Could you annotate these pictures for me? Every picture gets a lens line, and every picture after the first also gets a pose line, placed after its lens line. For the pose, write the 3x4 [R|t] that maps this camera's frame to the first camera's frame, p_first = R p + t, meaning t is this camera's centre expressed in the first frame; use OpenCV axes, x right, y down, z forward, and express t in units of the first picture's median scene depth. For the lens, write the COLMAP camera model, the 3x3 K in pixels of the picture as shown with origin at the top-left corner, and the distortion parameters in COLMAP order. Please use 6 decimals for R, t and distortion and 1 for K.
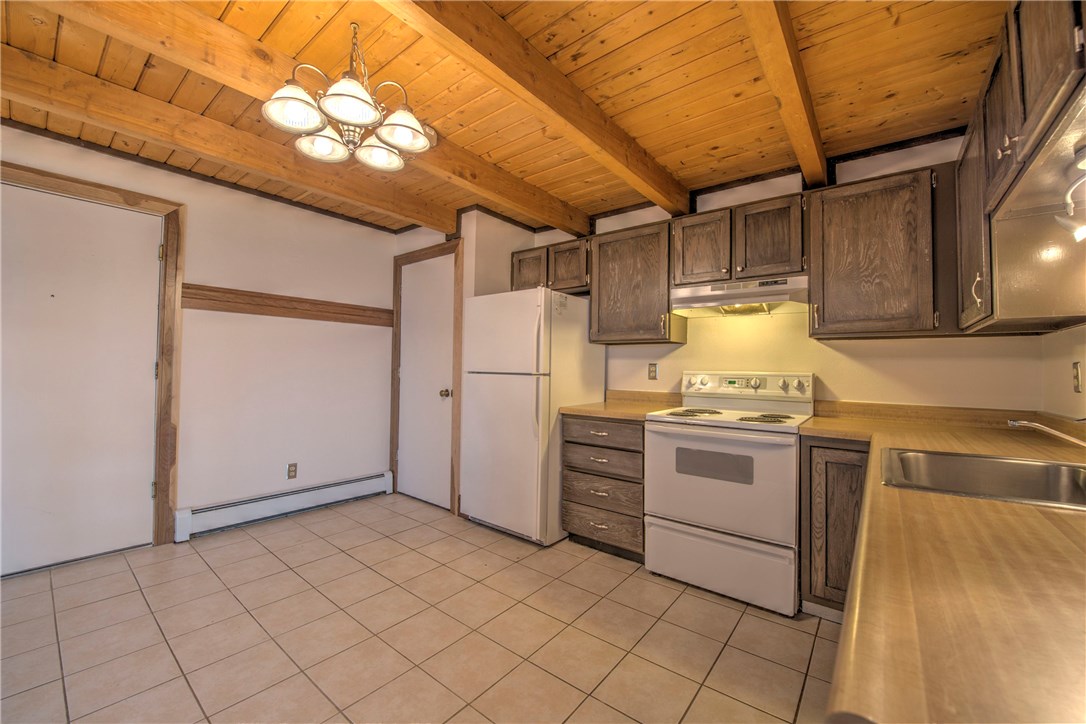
lens RADIAL K [[428.1, 0, 543.0], [0, 428.1, 362.0], [0, 0, 1]] dist [-0.001007, -0.000101]
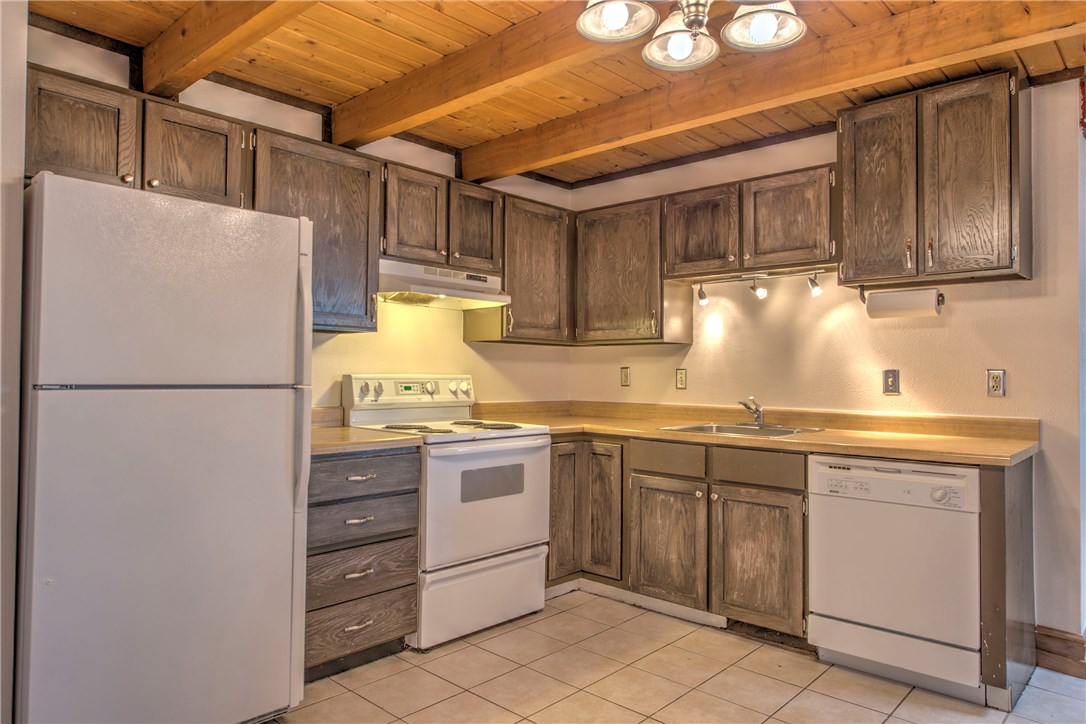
lens RADIAL K [[714.3, 0, 543.0], [0, 714.3, 362.0], [0, 0, 1]] dist [0.000912, 0.000187]
pose [[0.077038, 0.000526, 0.997028, -0.962910], [-0.024631, 0.999696, 0.001375, -0.009823], [-0.996724, -0.024664, 0.077027, 0.723681]]
